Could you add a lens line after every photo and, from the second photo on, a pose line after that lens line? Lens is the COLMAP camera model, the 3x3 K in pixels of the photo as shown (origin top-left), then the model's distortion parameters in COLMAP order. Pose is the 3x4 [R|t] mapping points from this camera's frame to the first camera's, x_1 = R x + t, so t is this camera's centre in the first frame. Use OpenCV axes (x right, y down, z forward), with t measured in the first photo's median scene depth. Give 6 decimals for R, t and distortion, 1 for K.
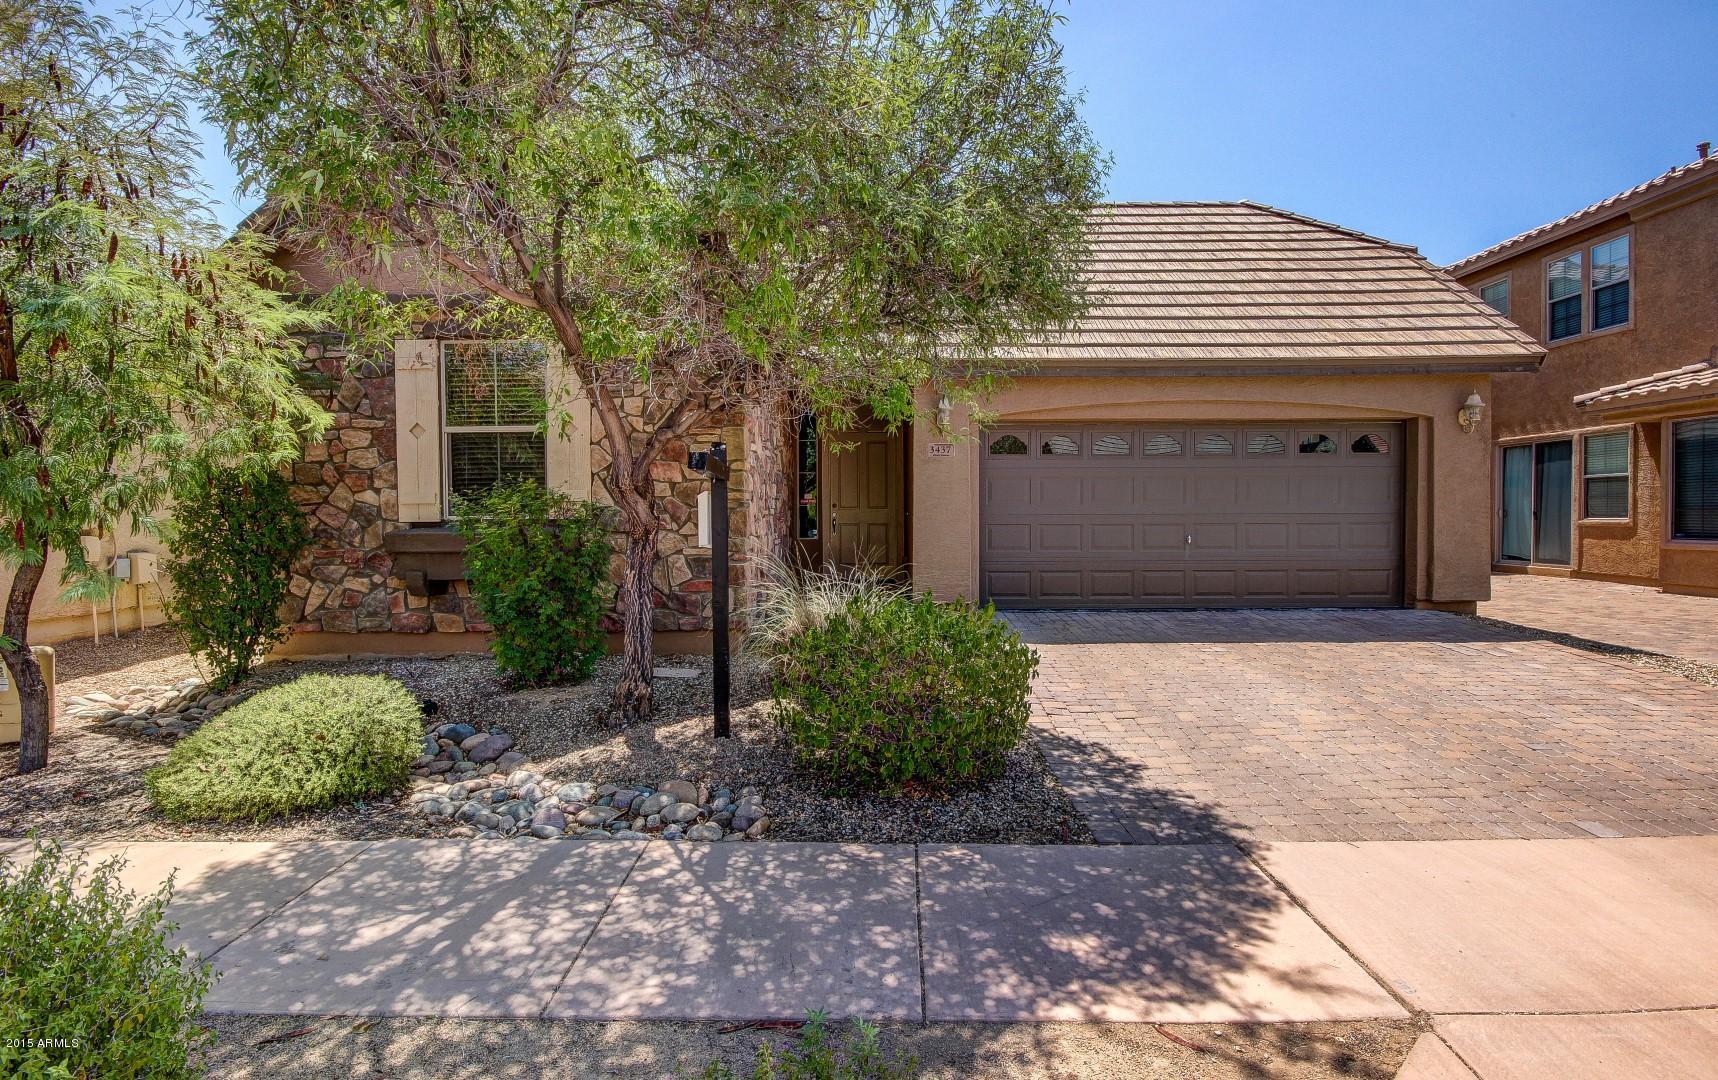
lens RADIAL K [[810.0, 0, 863.3], [0, 810.0, 533.3], [0, 0, 1]] dist [0.001064, -0.000440]
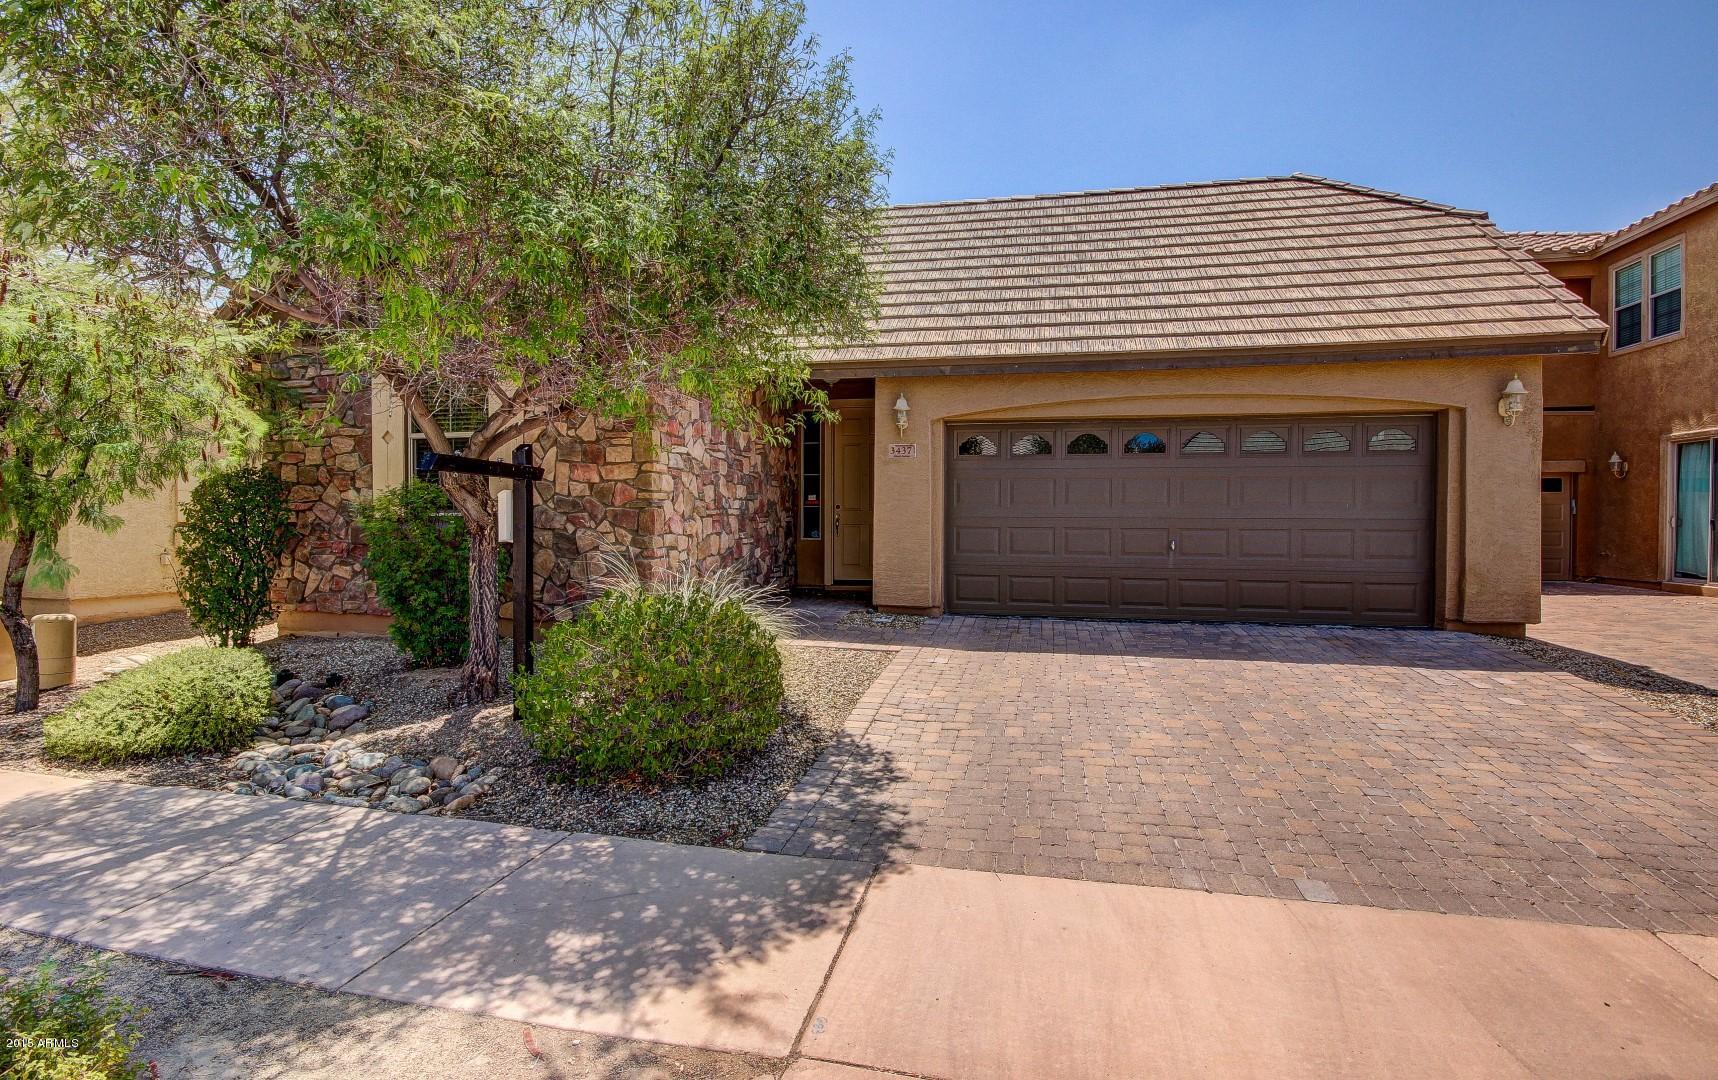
lens RADIAL K [[799.0, 0, 862.8], [0, 799.0, 529.5], [0, 0, 1]] dist [0.010525, -0.011954]
pose [[0.977304, 0.012254, -0.211488, 0.522677], [-0.013979, 0.999880, -0.006663, 0.001099], [0.211381, 0.009468, 0.977358, 0.068718]]
